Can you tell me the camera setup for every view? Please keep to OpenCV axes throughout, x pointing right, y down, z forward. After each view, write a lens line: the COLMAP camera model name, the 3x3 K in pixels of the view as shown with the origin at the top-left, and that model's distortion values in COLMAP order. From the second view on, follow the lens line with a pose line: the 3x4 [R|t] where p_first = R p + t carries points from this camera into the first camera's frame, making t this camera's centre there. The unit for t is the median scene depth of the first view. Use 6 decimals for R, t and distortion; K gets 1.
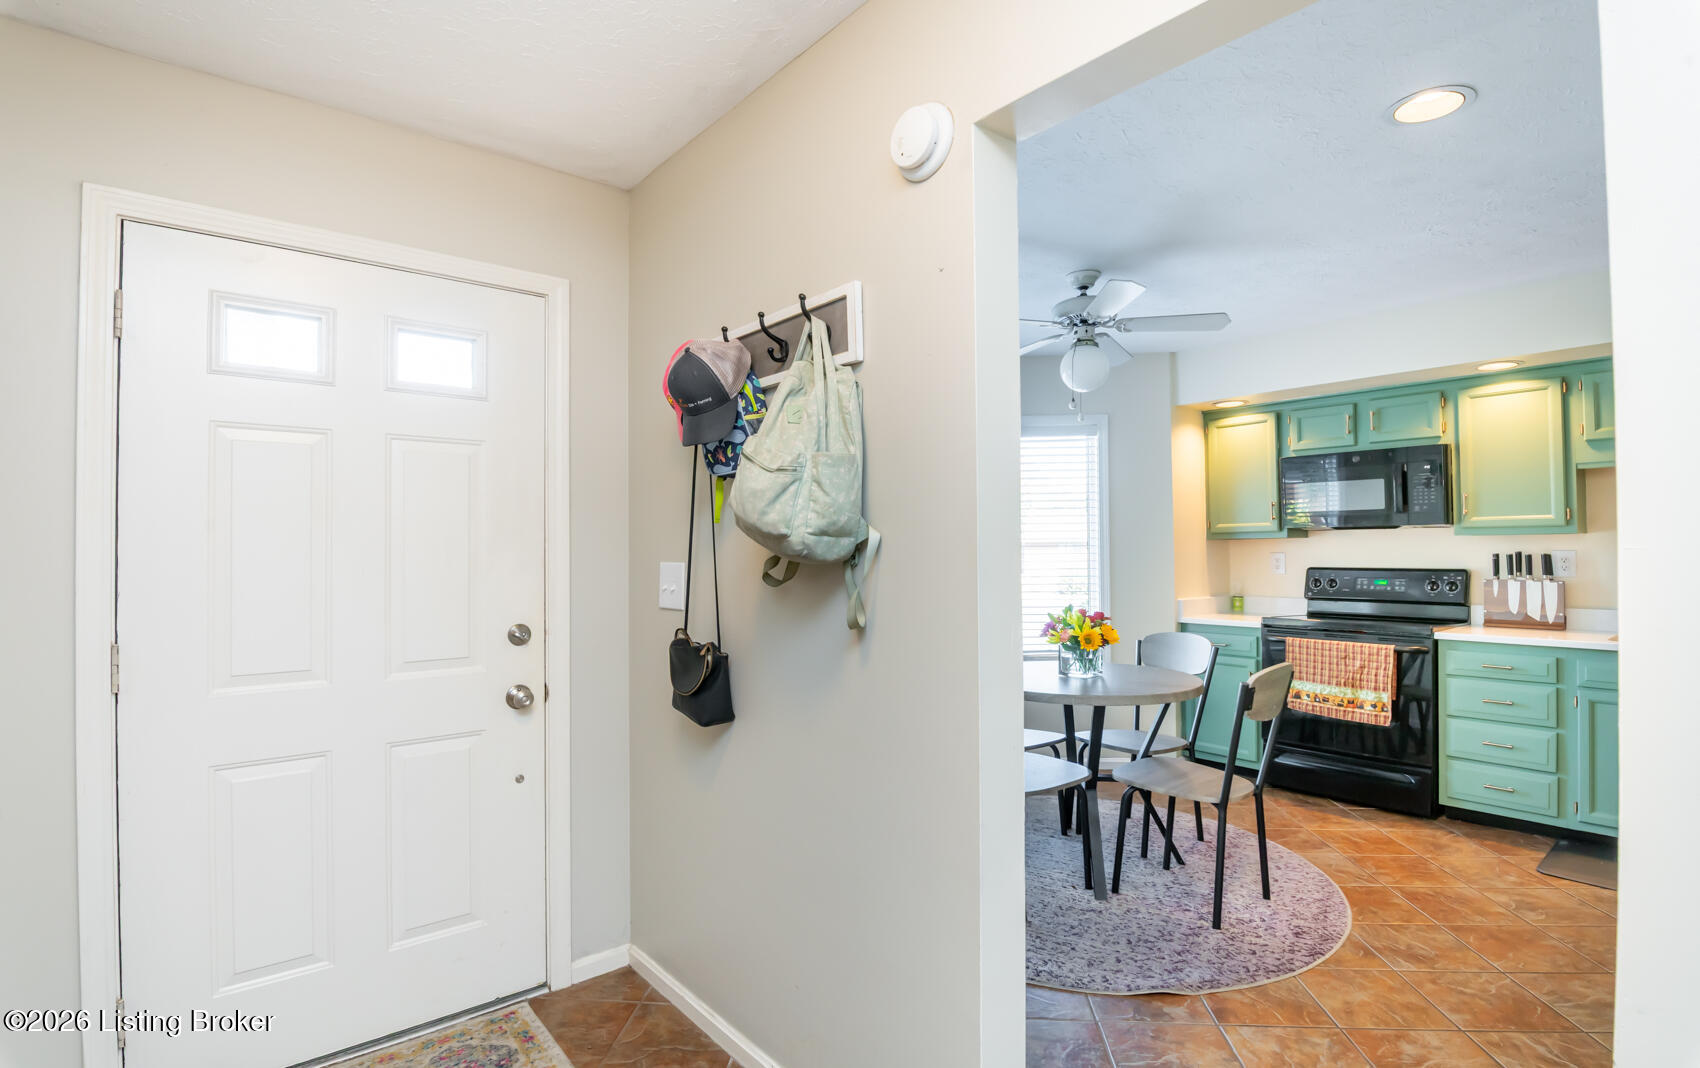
lens RADIAL K [[827.3, 0, 852.8], [0, 827.3, 542.4], [0, 0, 1]] dist [-0.001984, -0.000576]
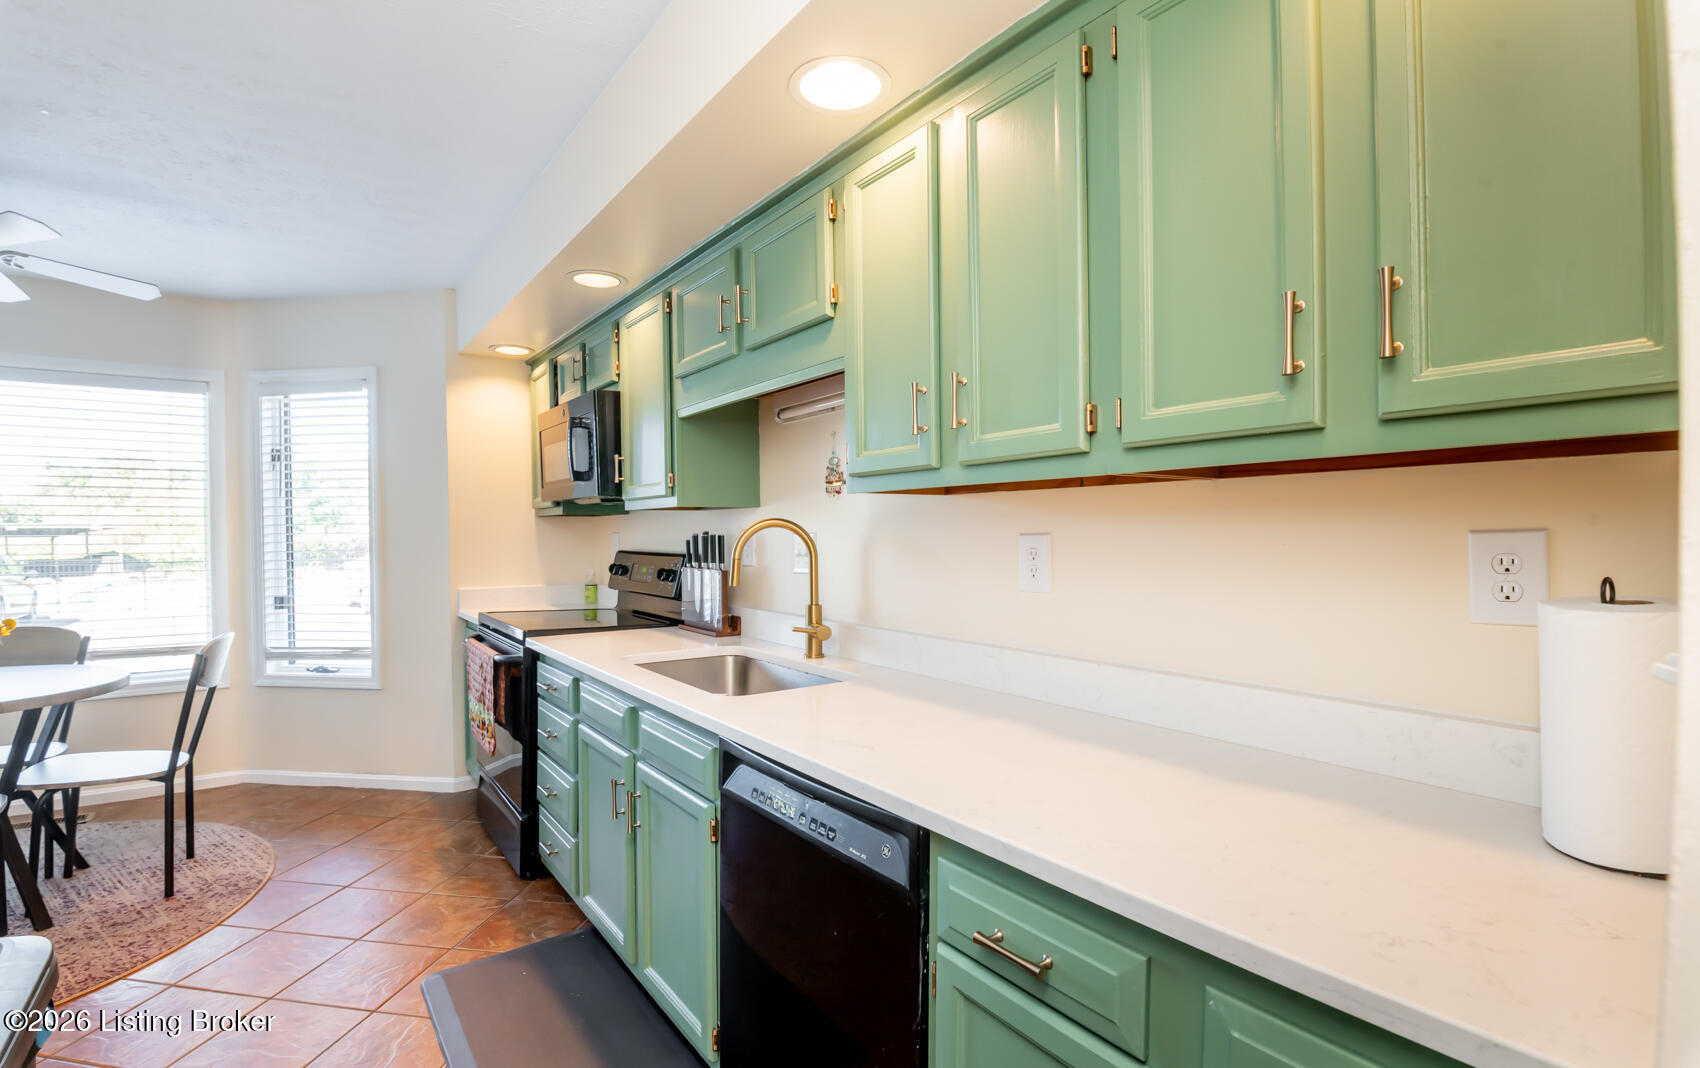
lens RADIAL K [[827.3, 0, 847.5], [0, 827.3, 527.5], [0, 0, 1]] dist [-0.001984, -0.000576]
pose [[0.996737, 0.002205, -0.080694, 1.021817], [-0.001078, 0.999901, 0.014004, -0.003334], [0.080717, -0.013871, 0.996641, 0.255290]]
